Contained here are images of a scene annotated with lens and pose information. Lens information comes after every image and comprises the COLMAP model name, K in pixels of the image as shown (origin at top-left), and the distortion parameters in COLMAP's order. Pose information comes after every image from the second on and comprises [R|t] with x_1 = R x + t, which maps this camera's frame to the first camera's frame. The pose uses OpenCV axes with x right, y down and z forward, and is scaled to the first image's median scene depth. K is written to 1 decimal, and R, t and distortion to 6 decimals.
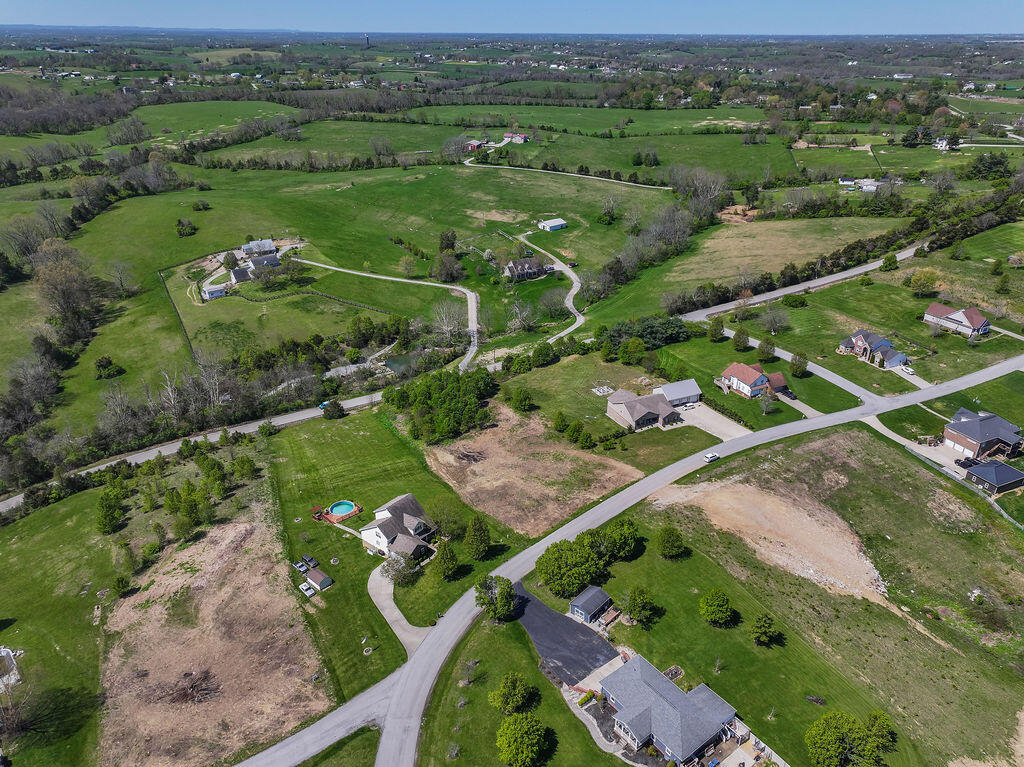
lens RADIAL K [[716.0, 0, 517.2], [0, 716.0, 382.8], [0, 0, 1]] dist [0.002061, 0.010108]
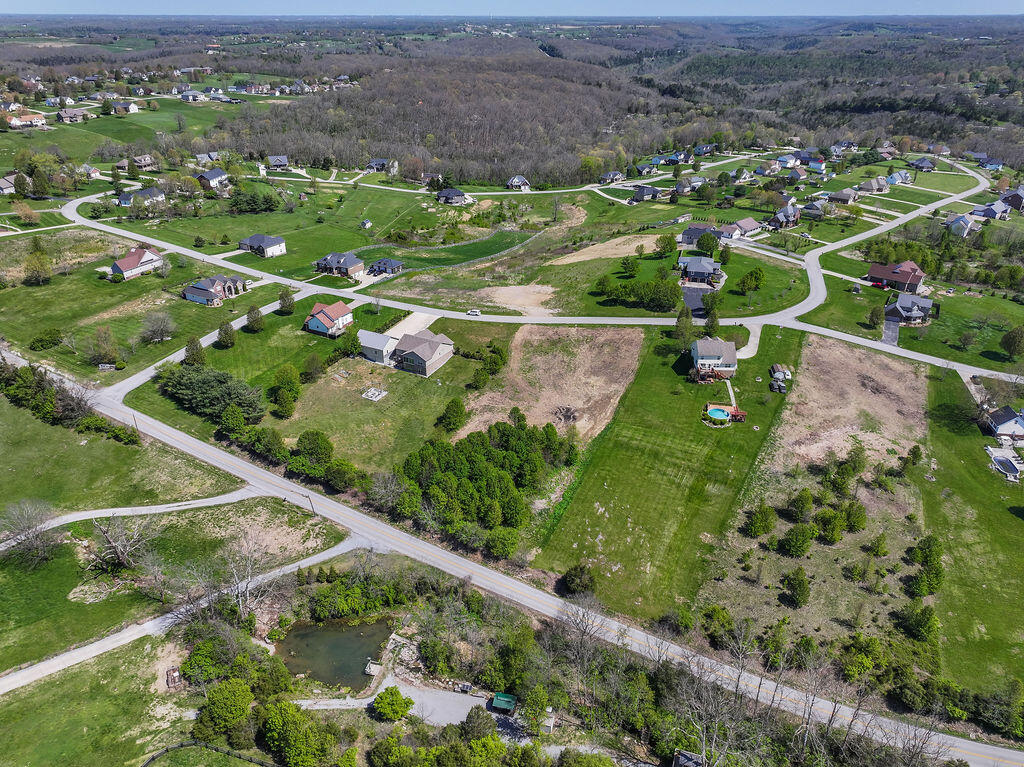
lens RADIAL K [[716.0, 0, 517.2], [0, 716.0, 382.8], [0, 0, 1]] dist [0.002061, 0.010108]
pose [[-0.605677, -0.367809, 0.705601, -0.670843], [0.349160, 0.673972, 0.651036, -0.567010], [-0.715012, 0.640685, -0.279785, 1.222751]]
